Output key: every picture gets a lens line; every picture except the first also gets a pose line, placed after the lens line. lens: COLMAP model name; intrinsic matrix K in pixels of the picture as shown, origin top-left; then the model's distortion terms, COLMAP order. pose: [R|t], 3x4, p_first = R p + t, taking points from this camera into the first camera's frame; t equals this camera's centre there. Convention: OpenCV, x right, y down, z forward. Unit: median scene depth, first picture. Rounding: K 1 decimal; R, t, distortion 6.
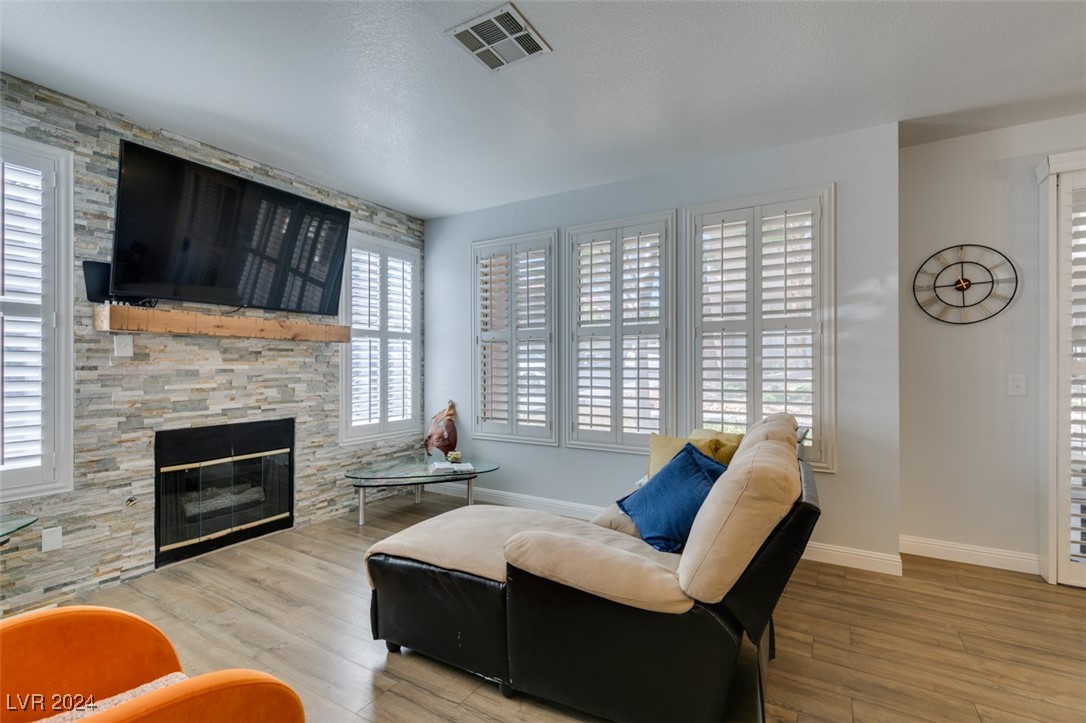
lens RADIAL K [[487.1, 0, 541.1], [0, 487.1, 364.6], [0, 0, 1]] dist [0.008216, -0.002214]
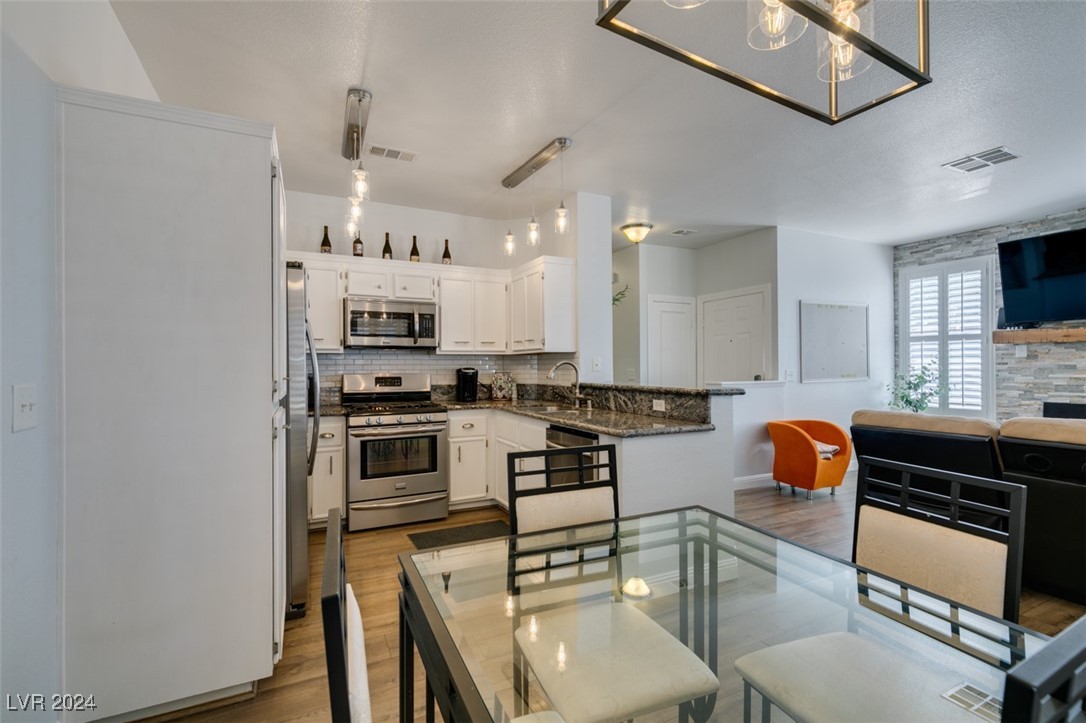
lens RADIAL K [[487.1, 0, 547.5], [0, 487.1, 364.6], [0, 0, 1]] dist [0.008216, -0.002214]
pose [[-0.534139, 0.003079, -0.845391, 1.380525], [0.007715, 0.999969, -0.001233, -0.000313], [0.845362, -0.007181, -0.534146, 0.436910]]
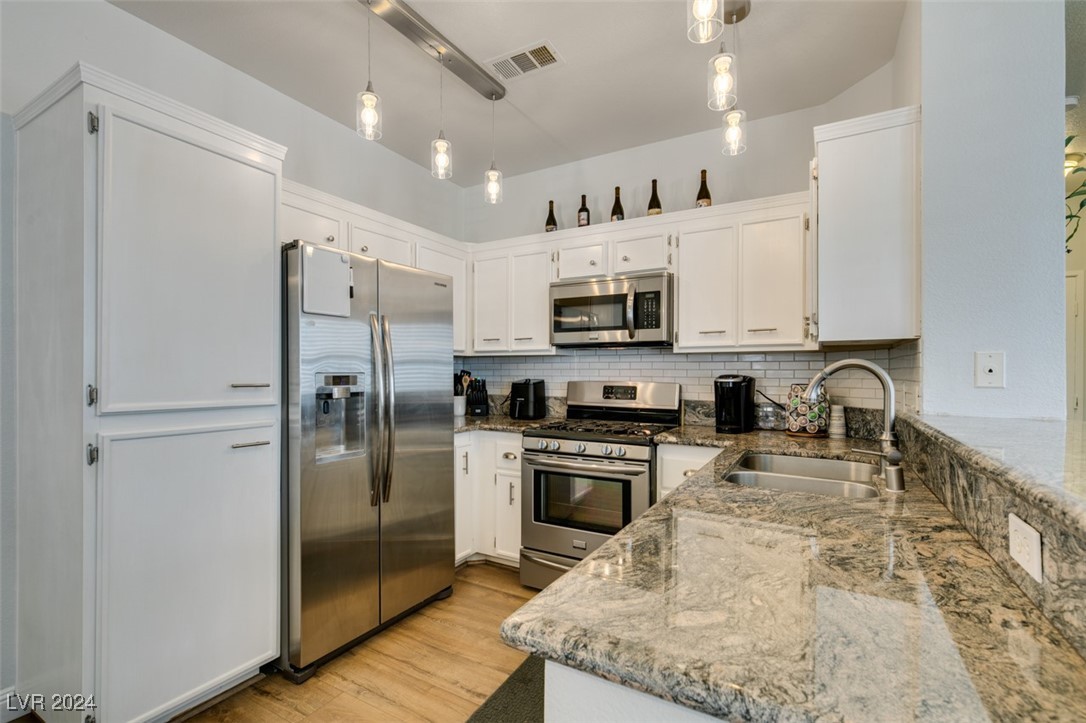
lens RADIAL K [[487.1, 0, 549.5], [0, 487.1, 373.7], [0, 0, 1]] dist [0.008216, -0.002214]
pose [[-0.999984, 0.003480, -0.004453, 0.705280], [0.003457, 0.999981, 0.005030, -0.001418], [0.004470, 0.005015, -0.999977, 0.333985]]
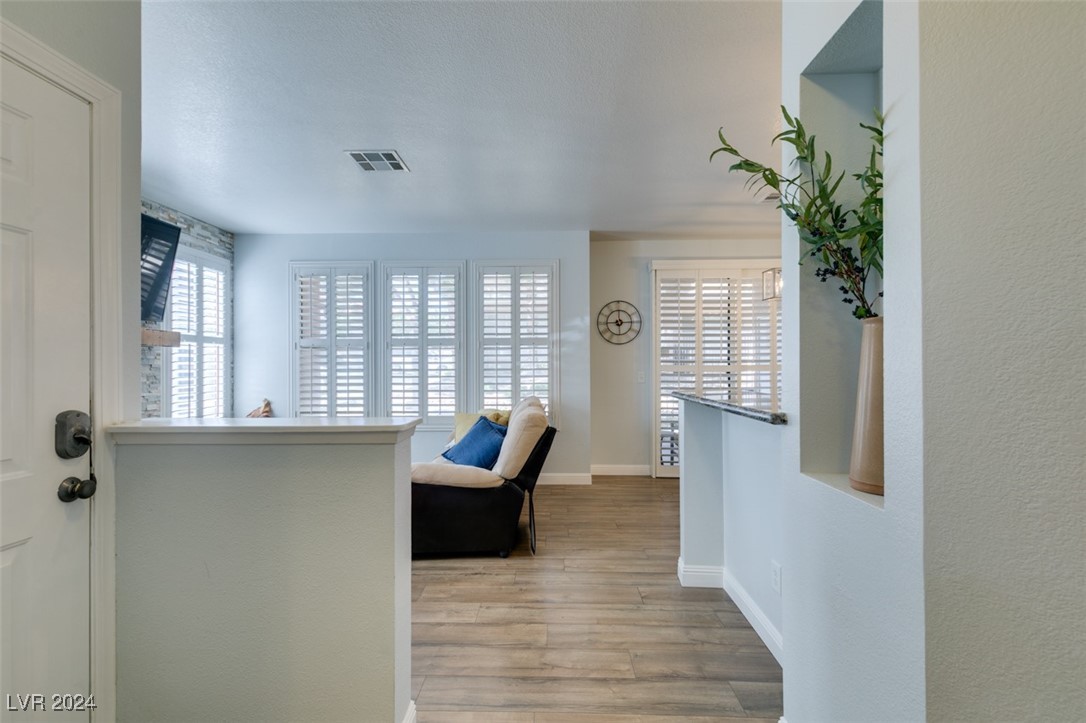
lens RADIAL K [[487.1, 0, 540.4], [0, 487.1, 365.1], [0, 0, 1]] dist [0.008216, -0.002214]
pose [[0.872768, 0.000272, 0.488135, -0.269152], [0.001700, 0.999992, -0.003596, 0.000795], [-0.488132, 0.003969, 0.872761, -0.423609]]
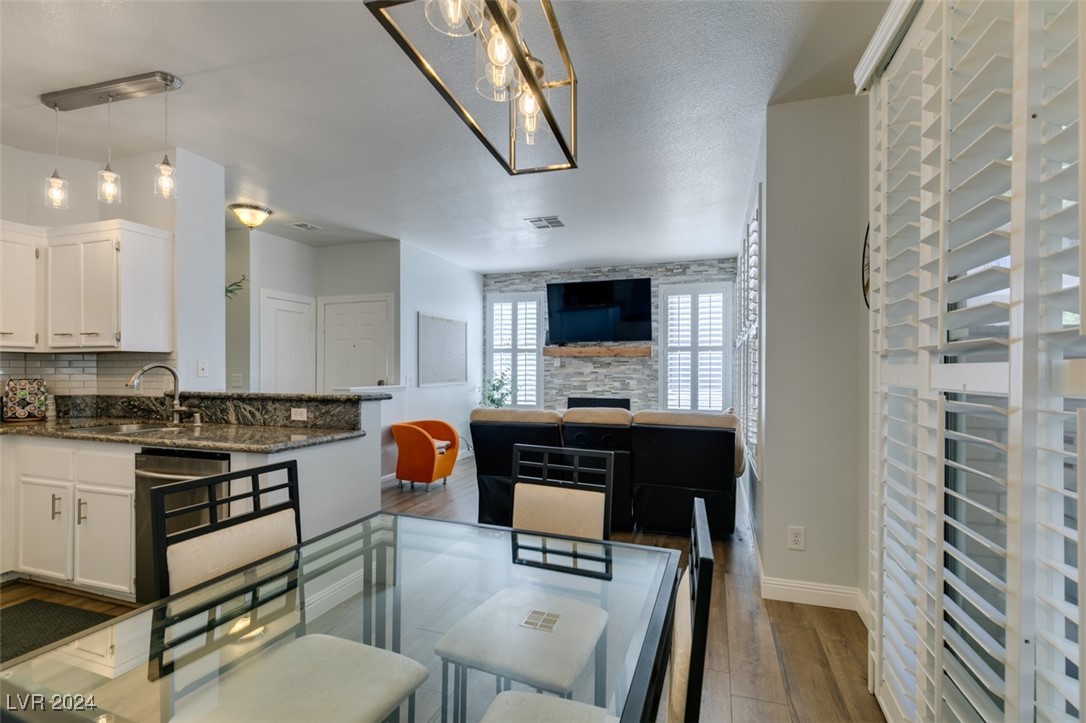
lens RADIAL K [[487.1, 0, 547.7], [0, 487.1, 373.4], [0, 0, 1]] dist [0.008216, -0.002214]
pose [[0.216396, 0.009114, -0.976263, 1.400907], [-0.001523, 0.999958, 0.008998, -0.001532], [0.976304, -0.000460, 0.216401, 0.358532]]
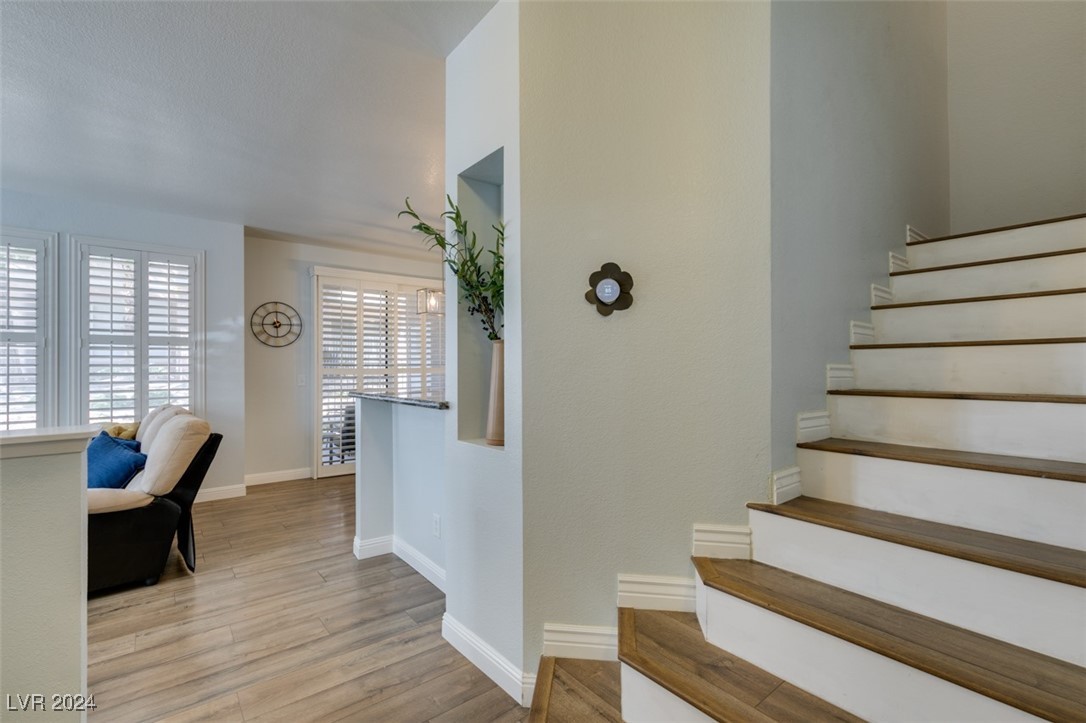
lens RADIAL K [[487.1, 0, 540.9], [0, 487.1, 362.8], [0, 0, 1]] dist [0.008216, -0.002214]
pose [[0.352831, 0.010281, 0.935631, -0.434049], [0.003945, 0.999914, -0.012475, 0.000341], [-0.935679, 0.008093, 0.352760, -0.494394]]
